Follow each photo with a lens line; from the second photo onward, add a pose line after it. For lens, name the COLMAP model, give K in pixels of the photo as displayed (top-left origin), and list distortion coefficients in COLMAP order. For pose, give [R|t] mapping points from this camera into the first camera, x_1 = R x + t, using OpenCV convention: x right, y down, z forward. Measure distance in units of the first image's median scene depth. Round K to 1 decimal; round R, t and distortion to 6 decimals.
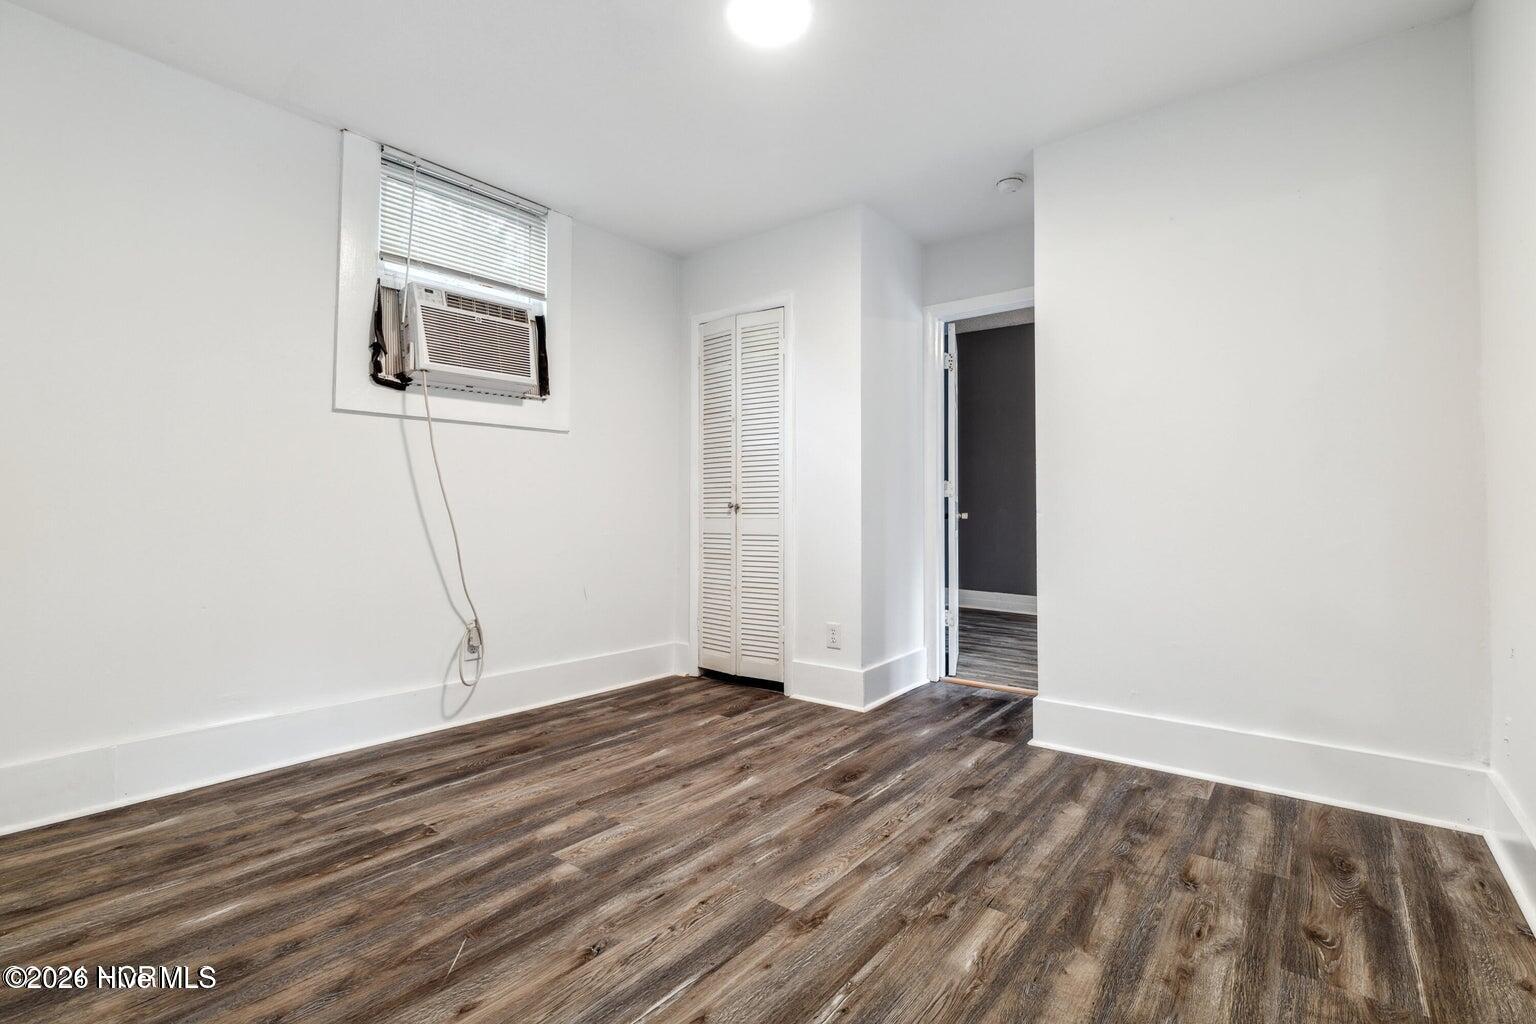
lens RADIAL K [[706.9, 0, 770.1], [0, 706.9, 506.8], [0, 0, 1]] dist [-0.000871, -0.000348]
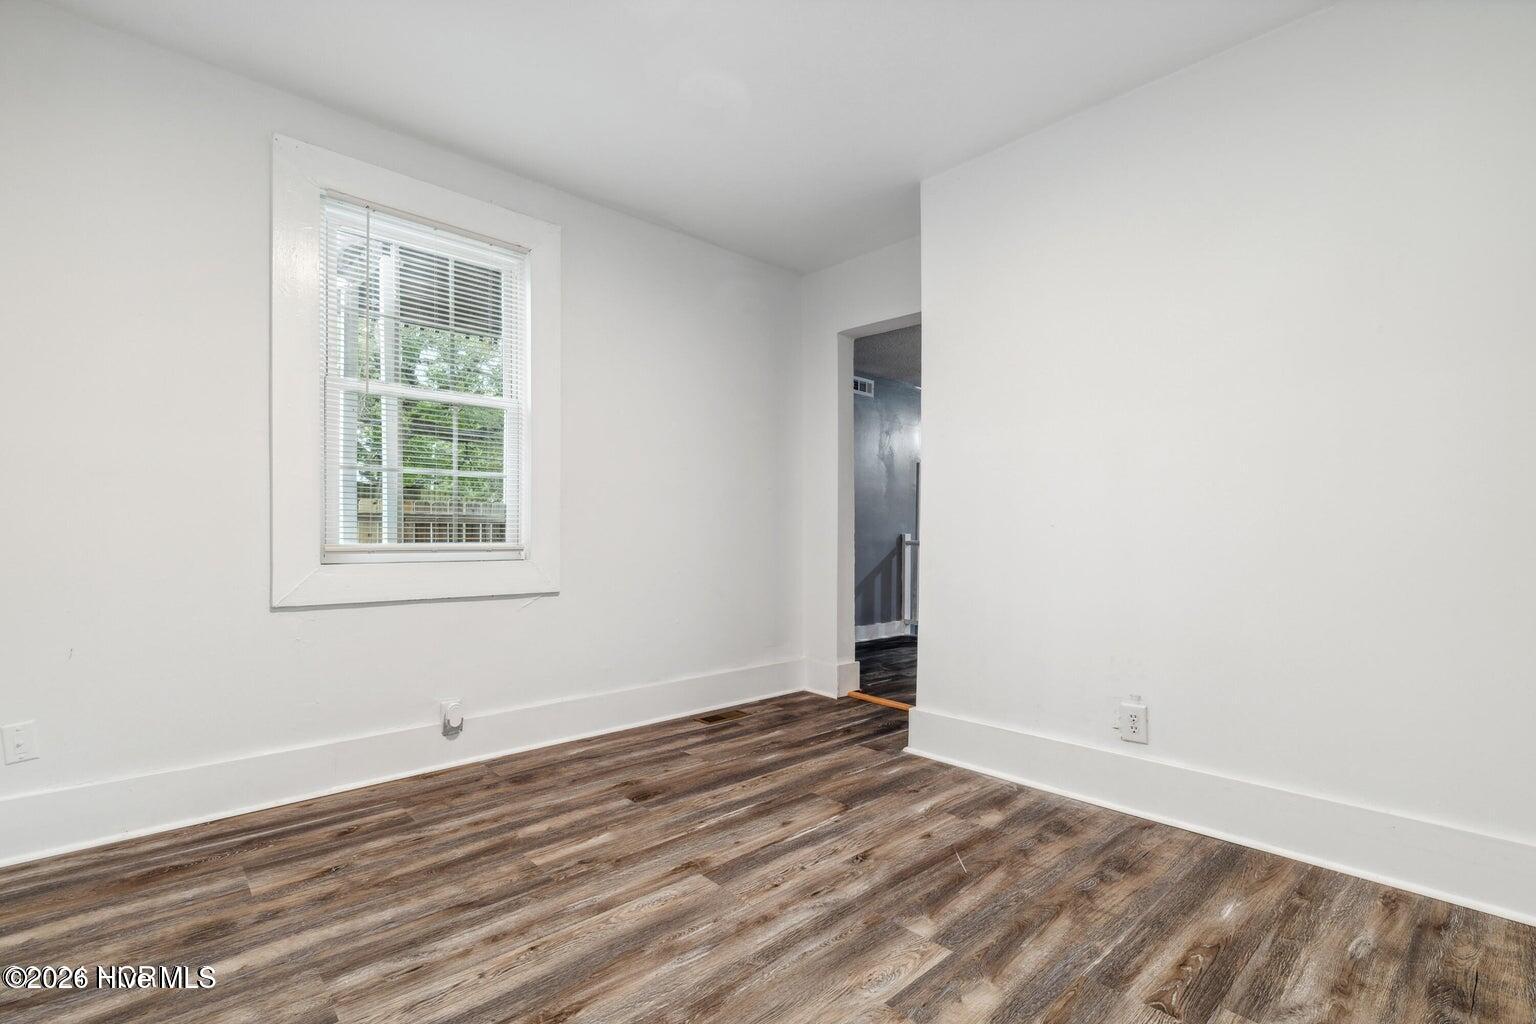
lens RADIAL K [[706.9, 0, 769.9], [0, 706.9, 521.0], [0, 0, 1]] dist [-0.000871, -0.000348]
pose [[-0.986113, -0.003351, 0.166044, -0.240999], [-0.006052, 0.999857, -0.015763, 0.007735], [-0.165968, -0.016549, -0.985992, 1.894785]]
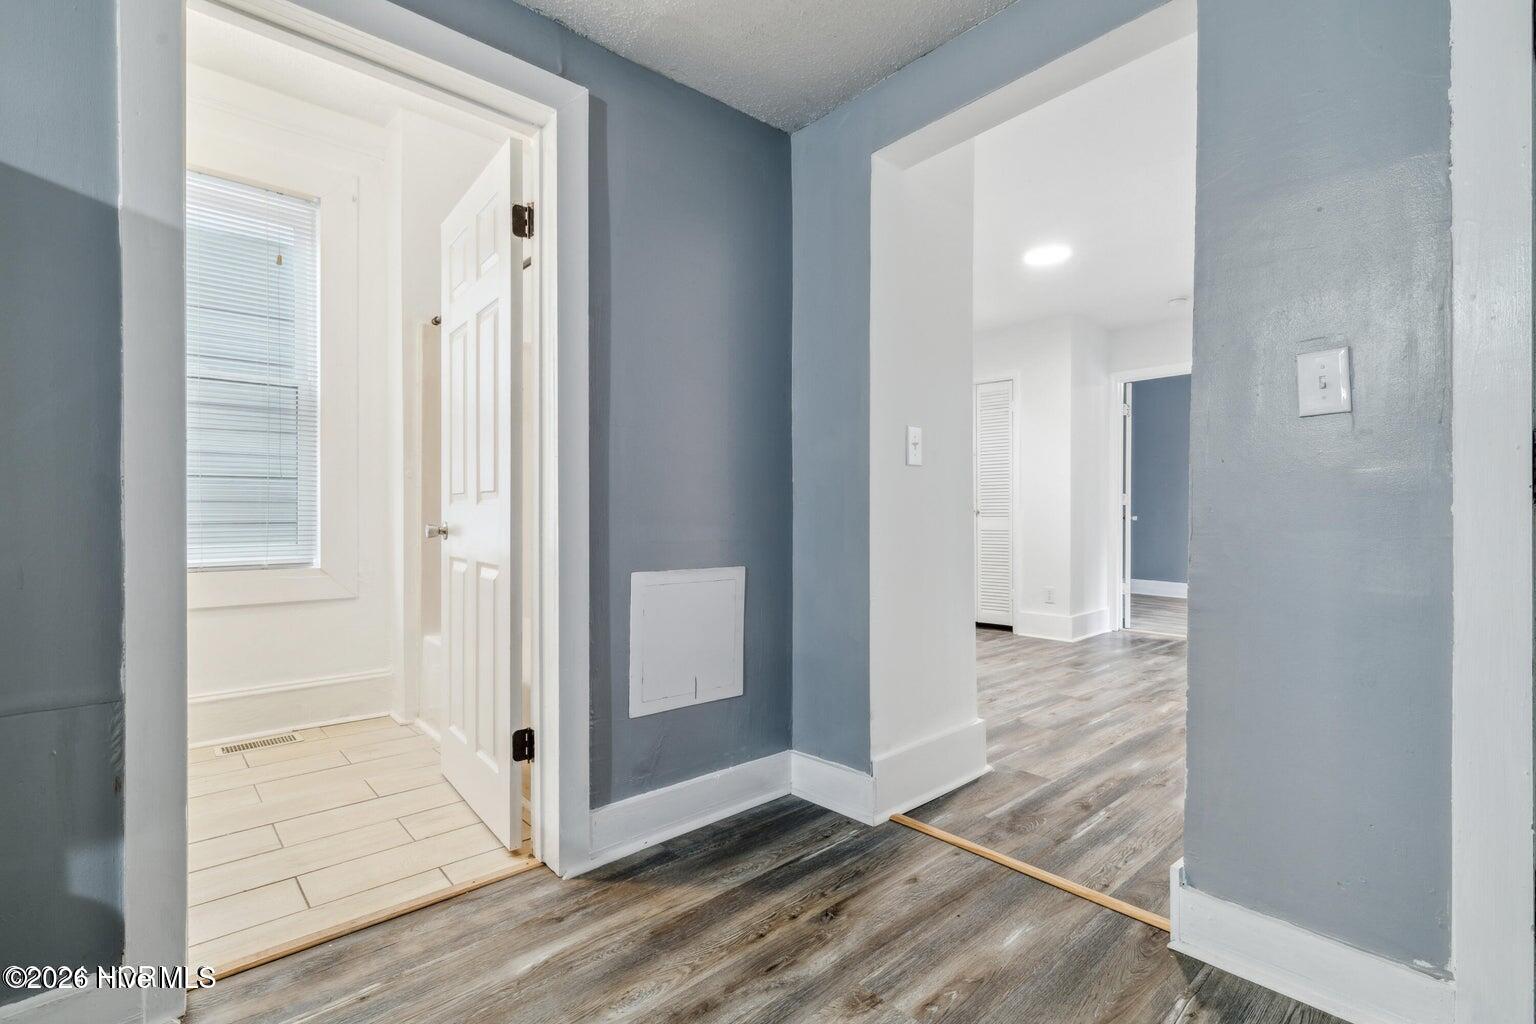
lens RADIAL K [[706.9, 0, 769.9], [0, 706.9, 517.3], [0, 0, 1]] dist [-0.000871, -0.000348]
pose [[0.985615, 0.002227, -0.168990, -0.471172], [-0.000571, 0.999951, 0.009850, -0.005824], [0.169003, -0.009611, 0.985569, -1.169134]]
